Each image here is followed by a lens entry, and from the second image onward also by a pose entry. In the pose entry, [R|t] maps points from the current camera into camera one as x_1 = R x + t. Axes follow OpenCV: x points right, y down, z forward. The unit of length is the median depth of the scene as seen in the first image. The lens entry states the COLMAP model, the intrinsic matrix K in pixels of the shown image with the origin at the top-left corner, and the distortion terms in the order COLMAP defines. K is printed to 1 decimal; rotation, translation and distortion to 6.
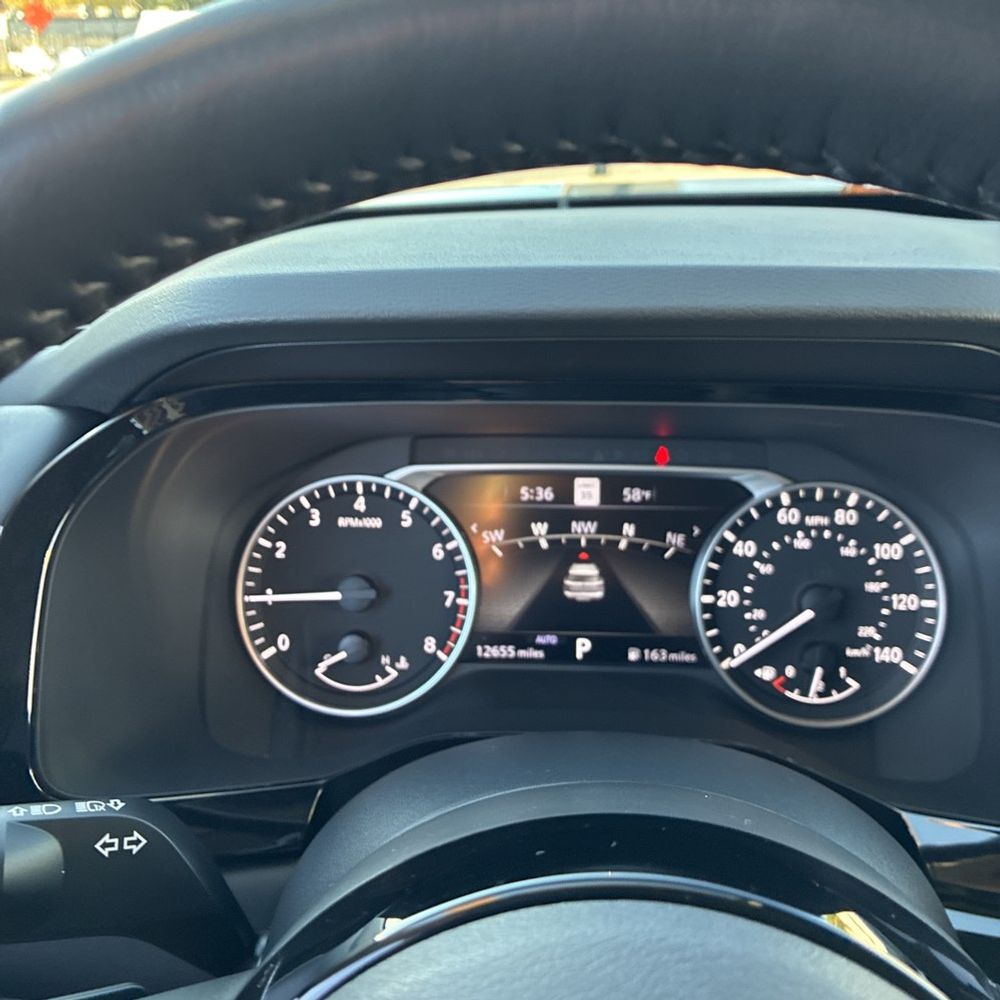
lens RADIAL K [[1028.1, 0, 496.9], [0, 1028.1, 500.7], [0, 0, 1]] dist [0.024131, 0.000000]
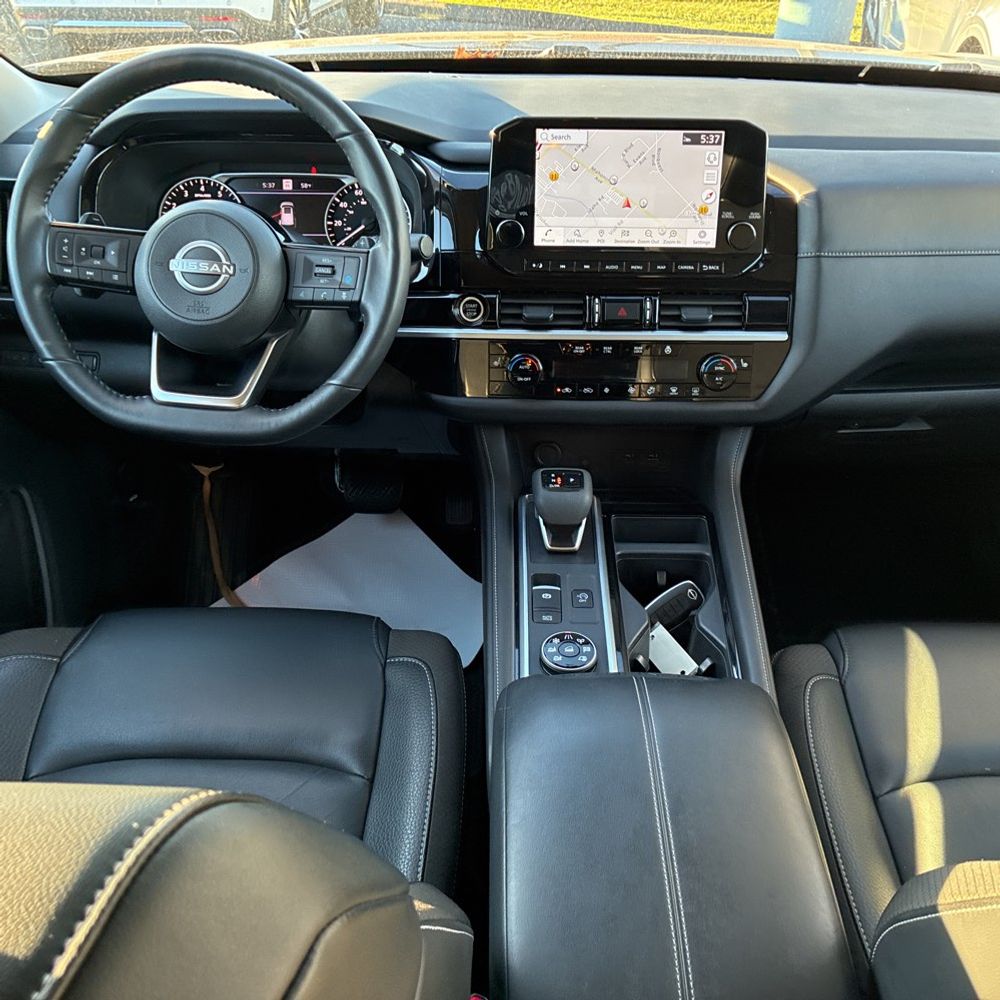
lens RADIAL K [[1028.1, 0, 503.9], [0, 1028.1, 497.7], [0, 0, 1]] dist [0.024131, 0.000000]
pose [[0.999412, -0.011581, 0.032279, 0.573821], [0.006808, 0.989519, 0.144244, 0.429965], [-0.033611, -0.143939, 0.989016, -1.872514]]
